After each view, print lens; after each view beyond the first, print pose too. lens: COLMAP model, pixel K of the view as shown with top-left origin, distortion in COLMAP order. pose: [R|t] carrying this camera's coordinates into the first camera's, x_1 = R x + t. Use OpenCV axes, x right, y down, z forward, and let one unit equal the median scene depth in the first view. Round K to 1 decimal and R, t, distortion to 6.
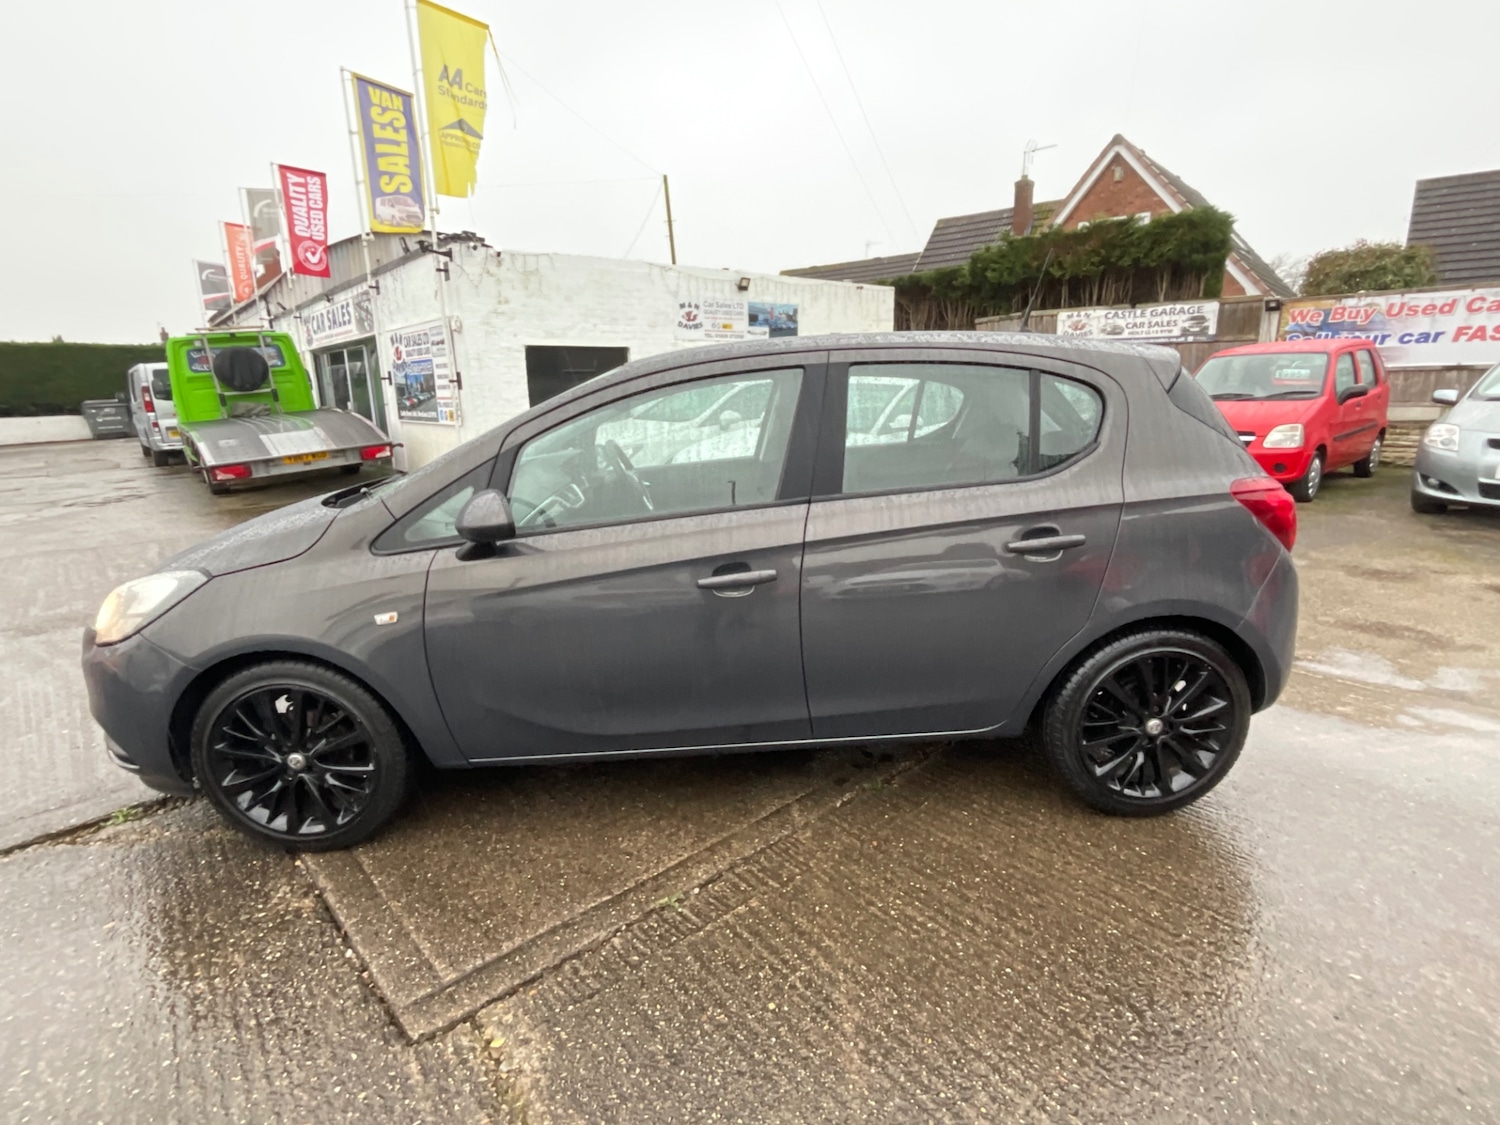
lens RADIAL K [[759.2, 0, 750.0], [0, 759.2, 562.5], [0, 0, 1]] dist [-0.020445, 0.012651]
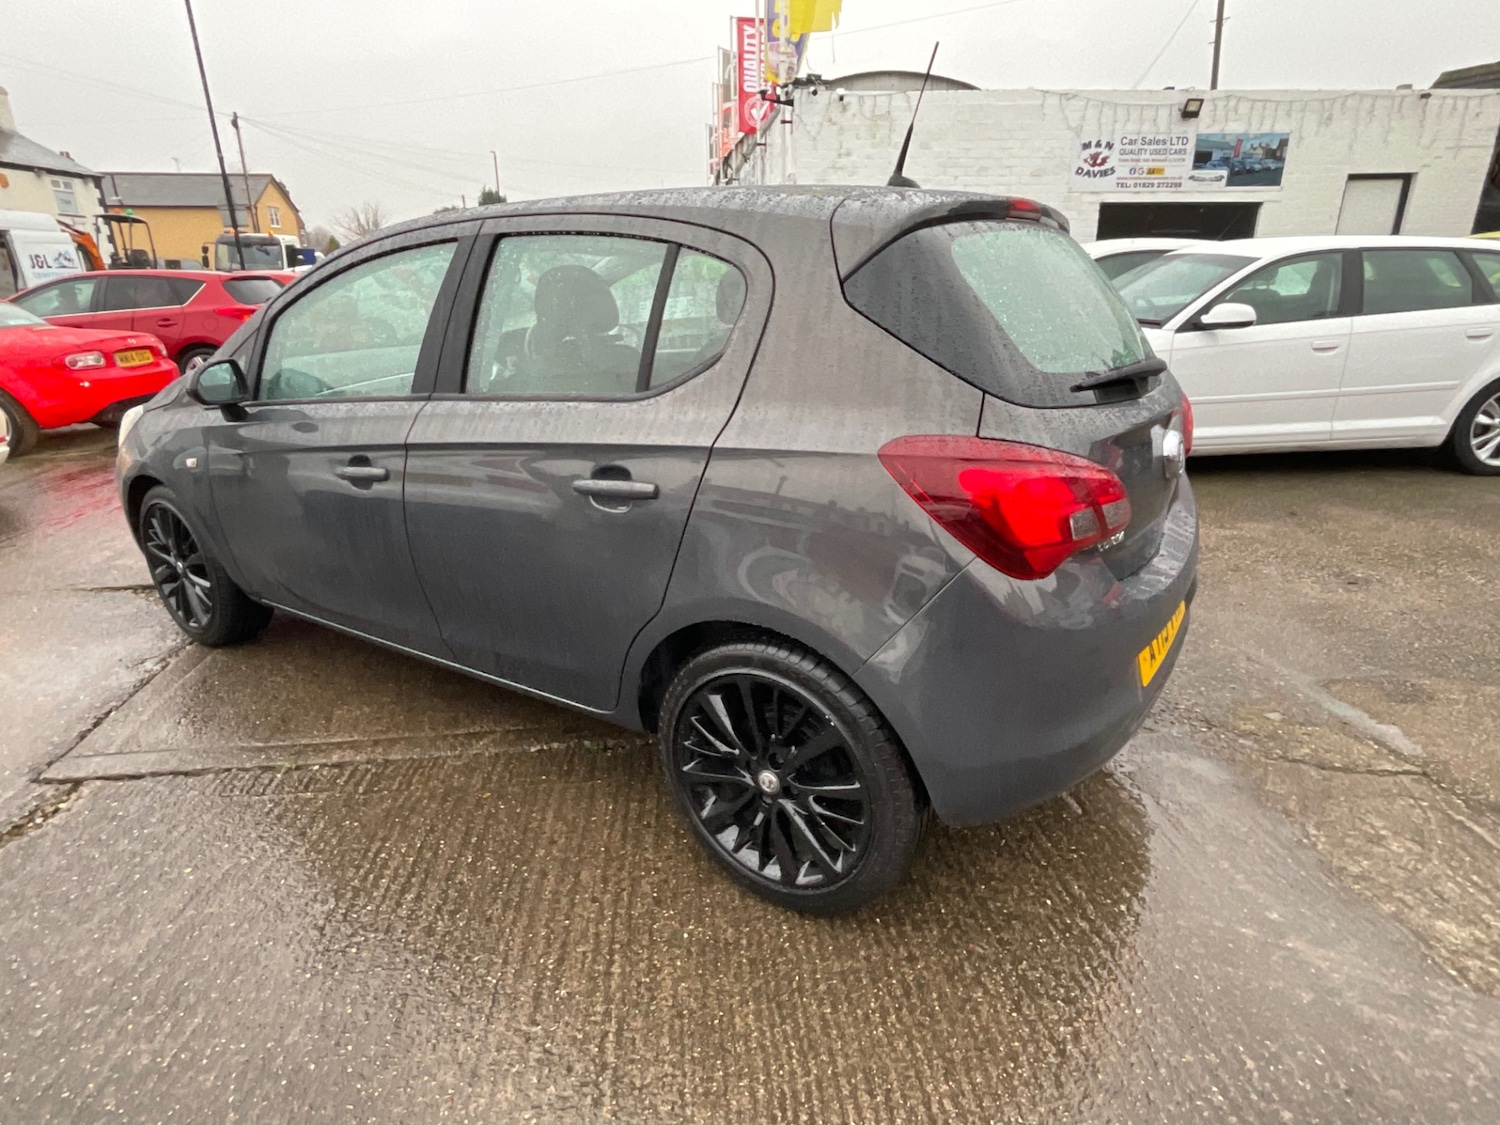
lens RADIAL K [[860.9, 0, 768.0], [0, 860.9, 561.7], [0, 0, 1]] dist [-0.005322, 0.002530]
pose [[0.805219, 0.206203, -0.555971, 0.216642], [-0.139307, 0.977132, 0.160645, -0.024308], [0.576382, -0.051904, 0.815530, 0.088423]]
